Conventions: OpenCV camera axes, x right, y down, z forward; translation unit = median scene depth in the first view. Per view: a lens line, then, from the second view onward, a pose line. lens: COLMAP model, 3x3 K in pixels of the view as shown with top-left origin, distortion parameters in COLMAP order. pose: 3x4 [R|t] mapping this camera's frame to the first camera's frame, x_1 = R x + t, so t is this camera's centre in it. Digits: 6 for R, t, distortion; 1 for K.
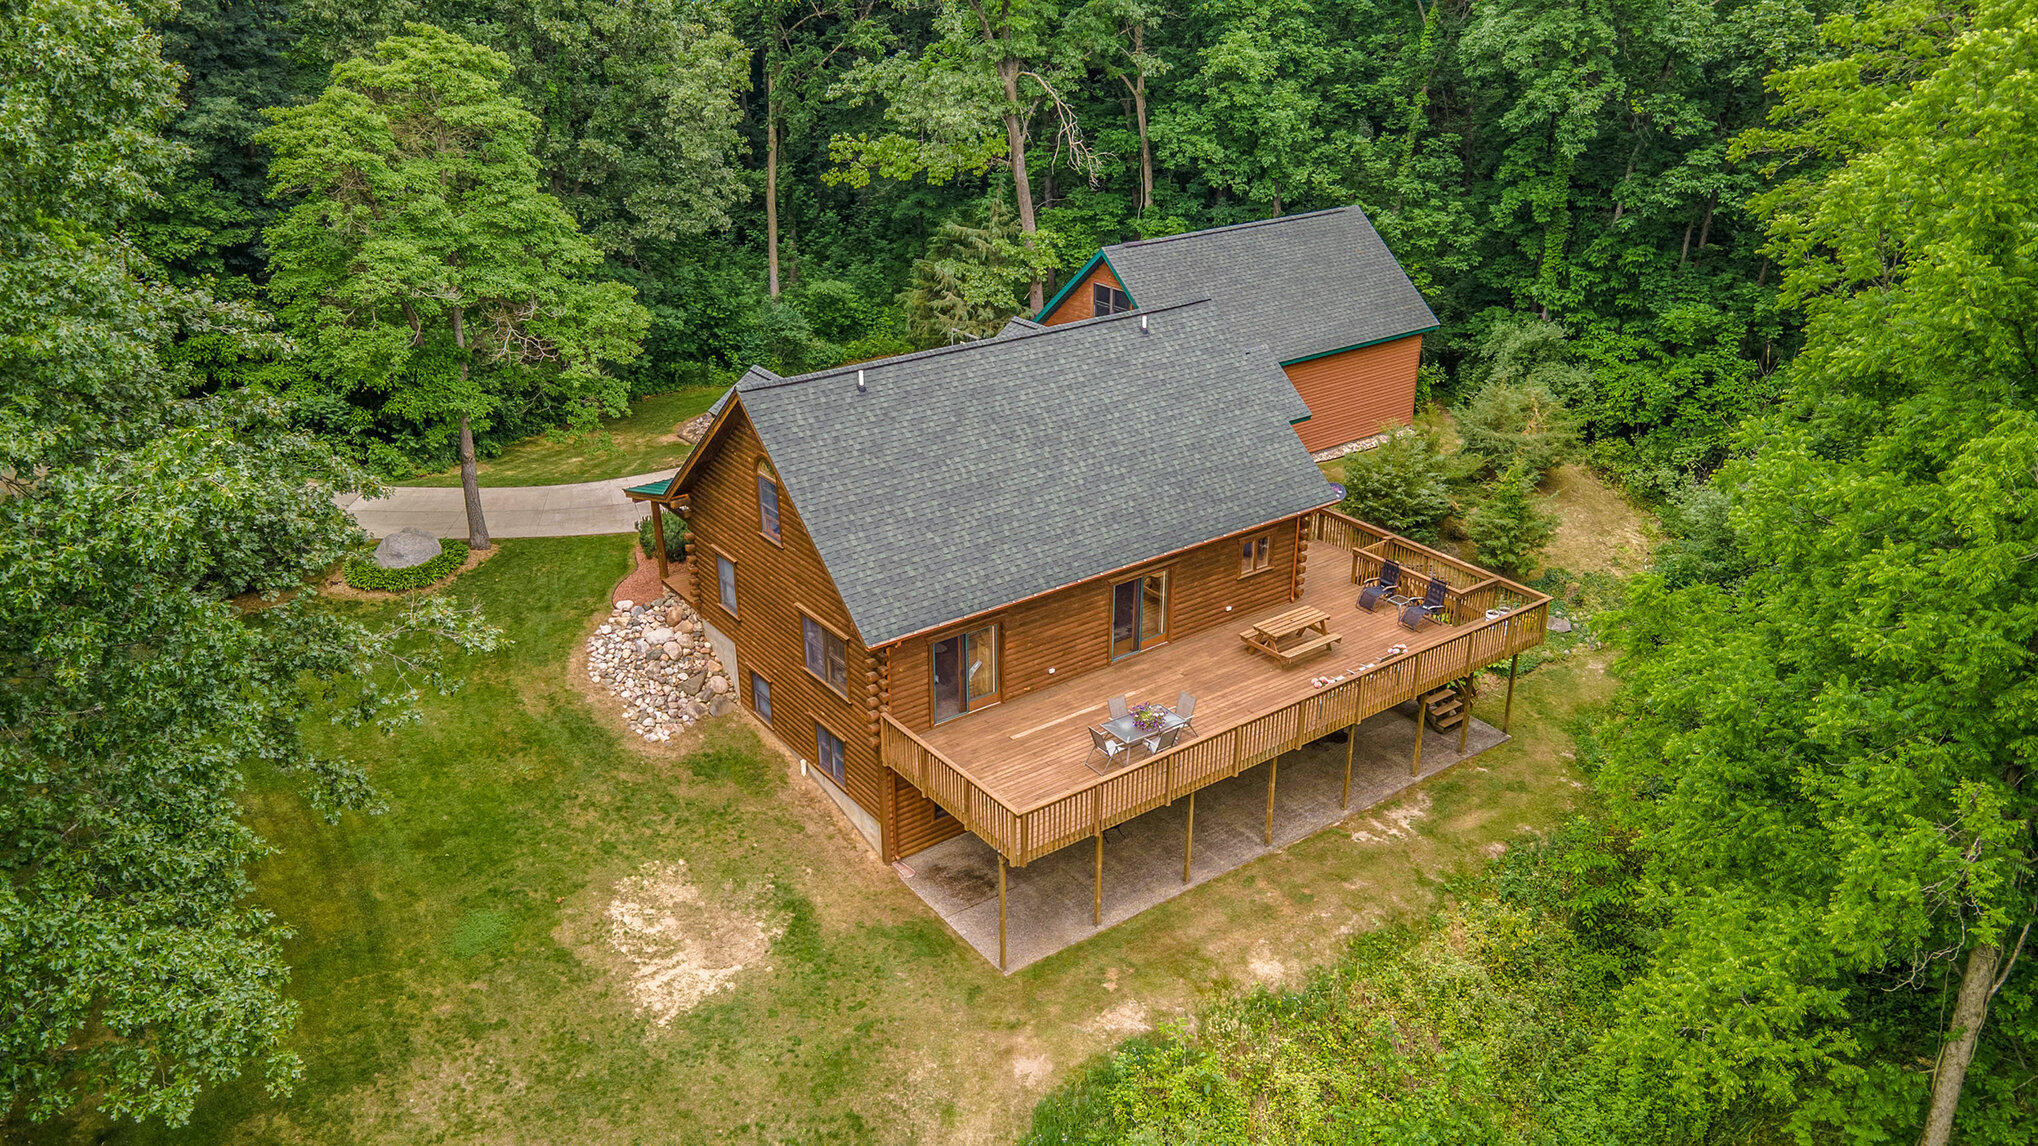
lens RADIAL K [[1477.7, 0, 1019.0], [0, 1477.7, 573.0], [0, 0, 1]] dist [0.010469, 0.045219]
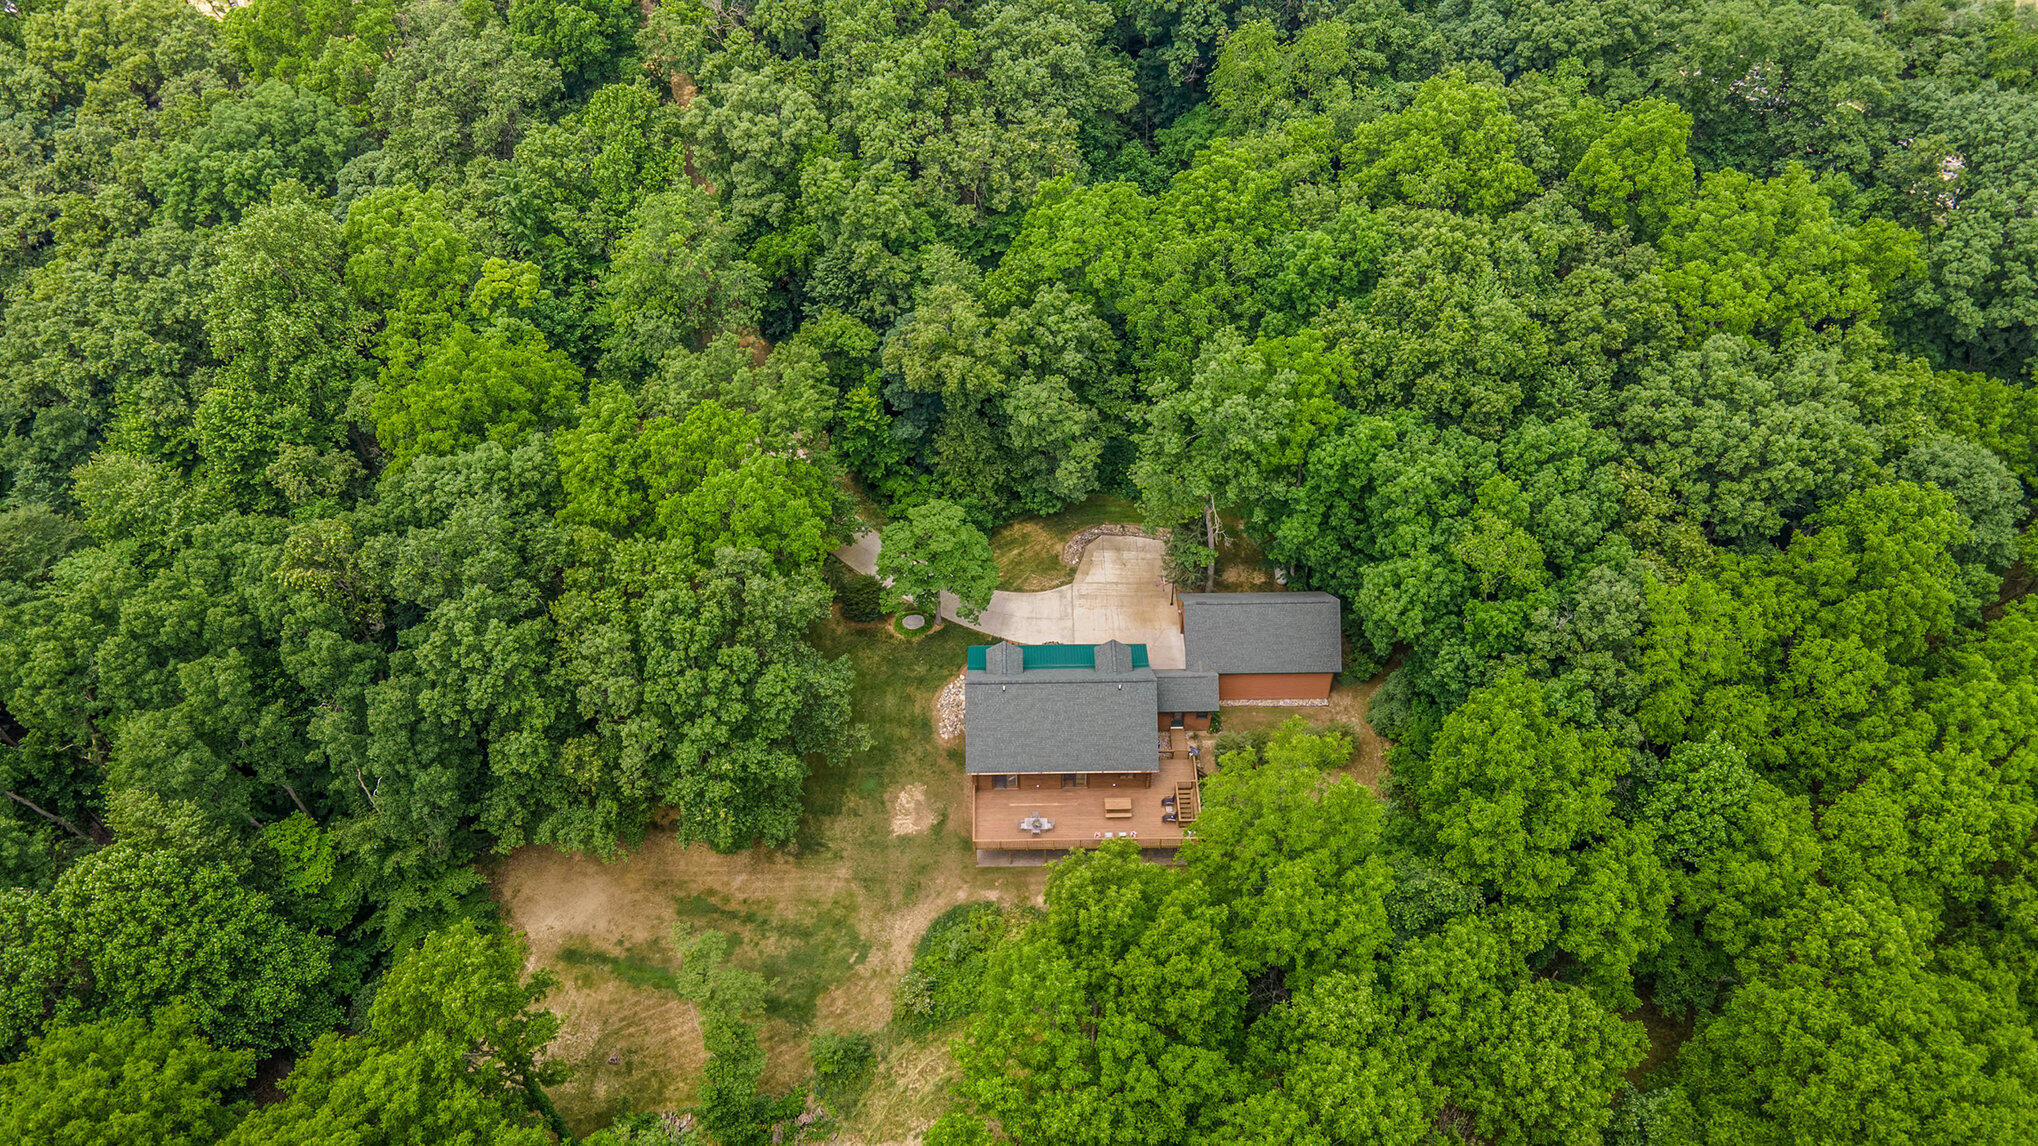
lens RADIAL K [[1477.7, 0, 1019.0], [0, 1477.7, 573.0], [0, 0, 1]] dist [0.010469, 0.045219]
pose [[0.808694, 0.418677, -0.413188, 1.165197], [-0.227185, 0.870227, 0.437141, -1.796412], [0.542588, -0.259643, 0.798864, -1.509207]]
